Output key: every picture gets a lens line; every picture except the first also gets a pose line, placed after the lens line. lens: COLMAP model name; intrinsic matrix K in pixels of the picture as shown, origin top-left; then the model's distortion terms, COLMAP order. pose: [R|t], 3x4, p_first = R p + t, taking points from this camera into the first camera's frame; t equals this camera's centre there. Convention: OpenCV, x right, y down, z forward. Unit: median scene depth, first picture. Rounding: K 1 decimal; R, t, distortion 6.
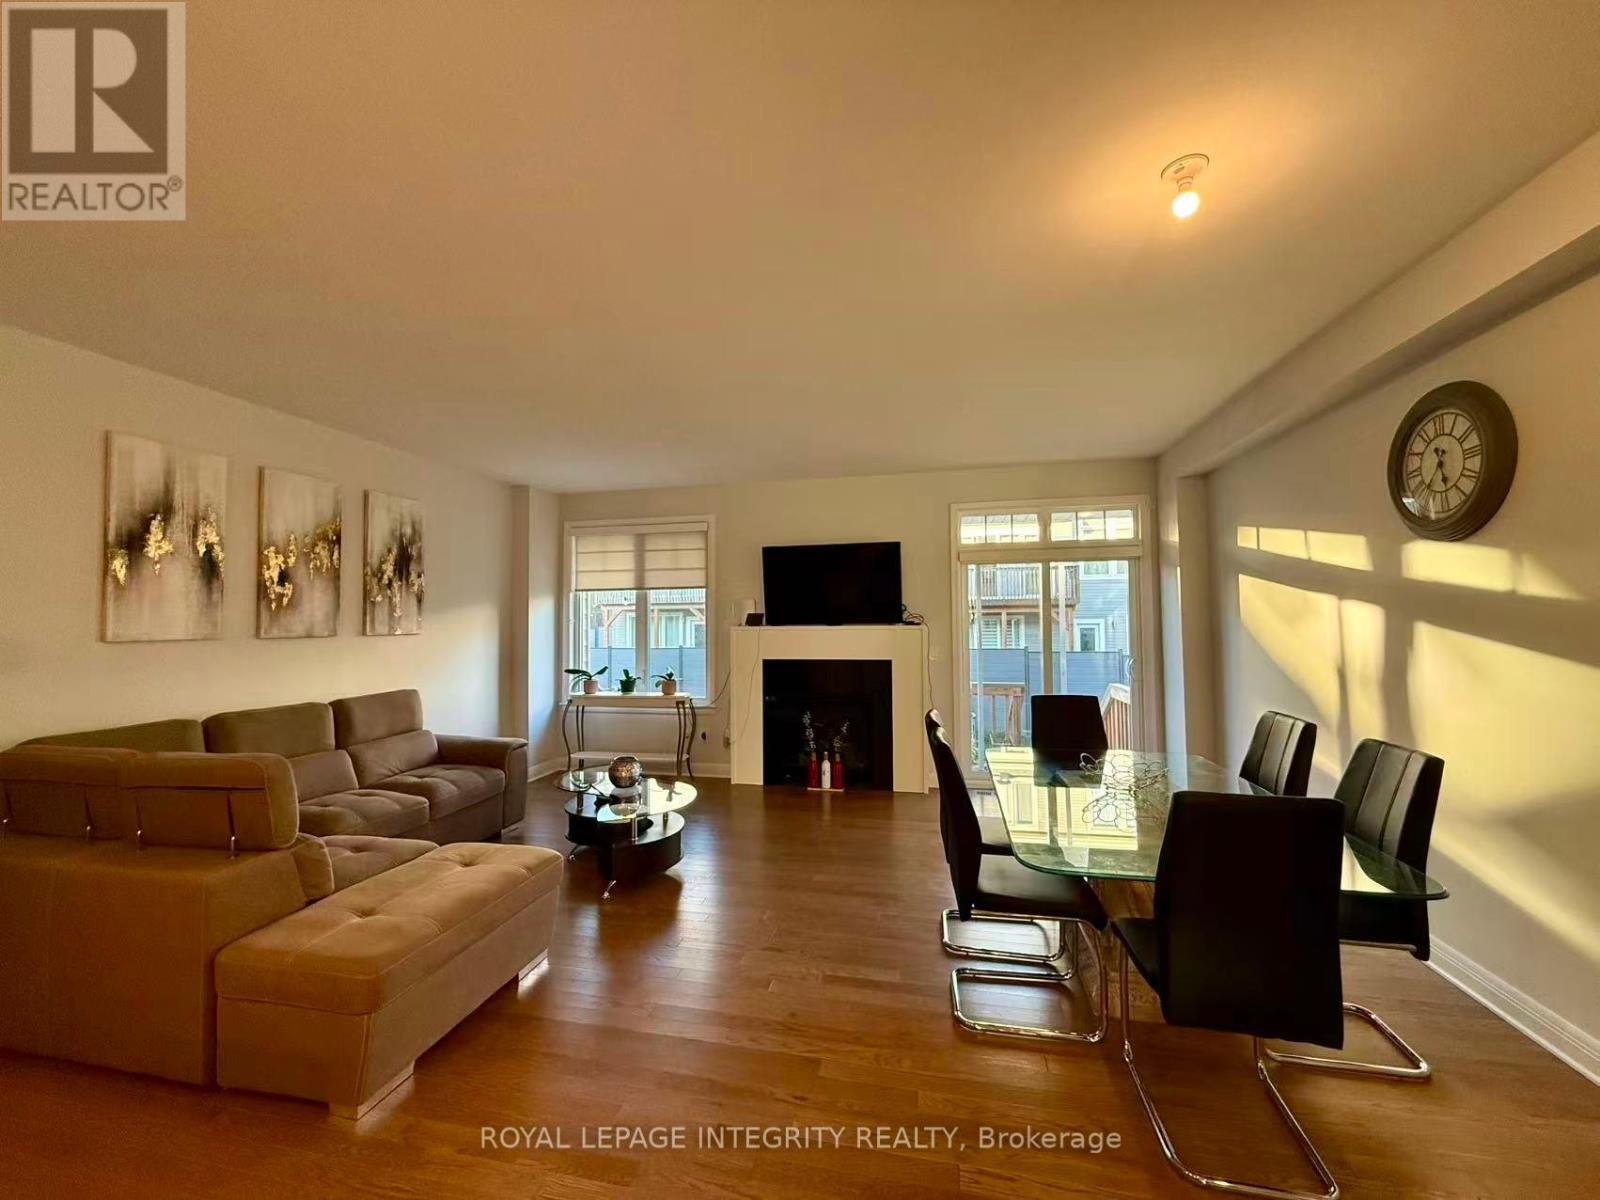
lens RADIAL K [[634.2, 0, 794.1], [0, 634.2, 599.7], [0, 0, 1]] dist [-0.004165, -0.000092]
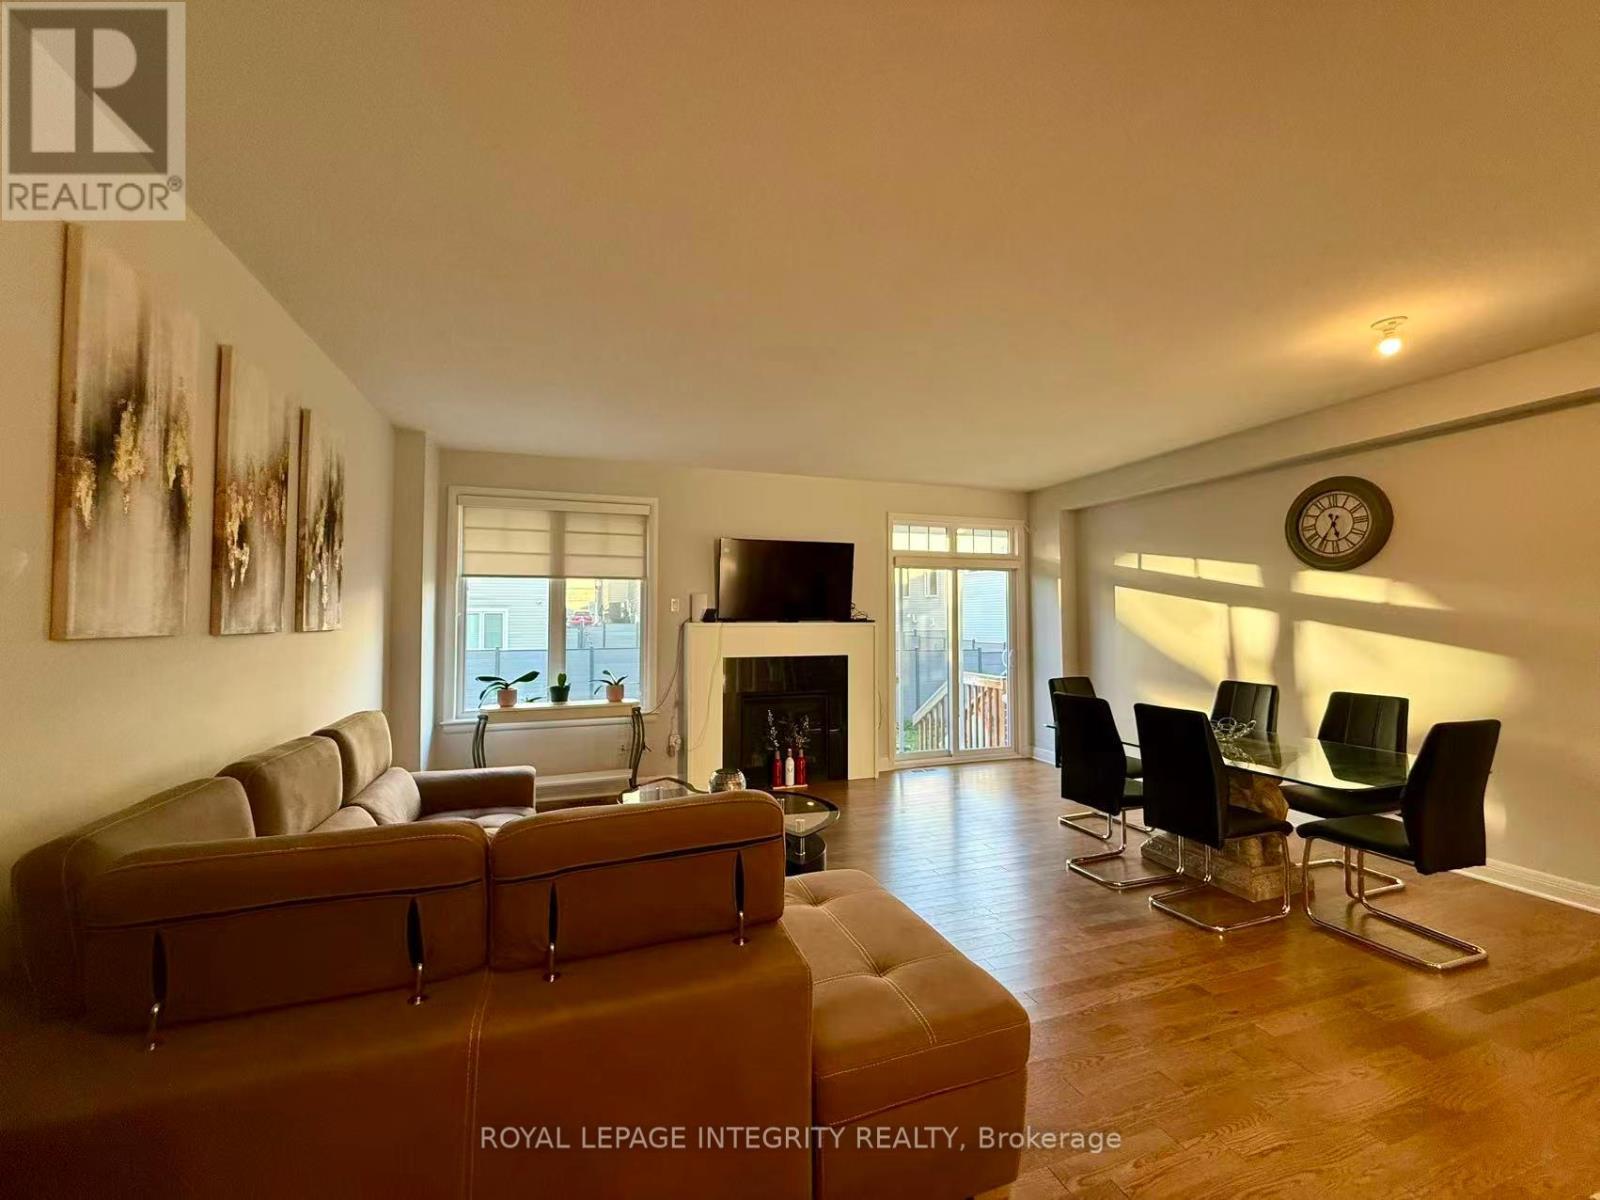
lens RADIAL K [[634.2, 0, 797.7], [0, 634.2, 596.3], [0, 0, 1]] dist [-0.004165, -0.000092]
pose [[0.852678, 0.027825, 0.521695, -0.493225], [-0.024115, 0.999613, -0.013901, 0.014461], [-0.521880, -0.000728, 0.853019, 0.153031]]
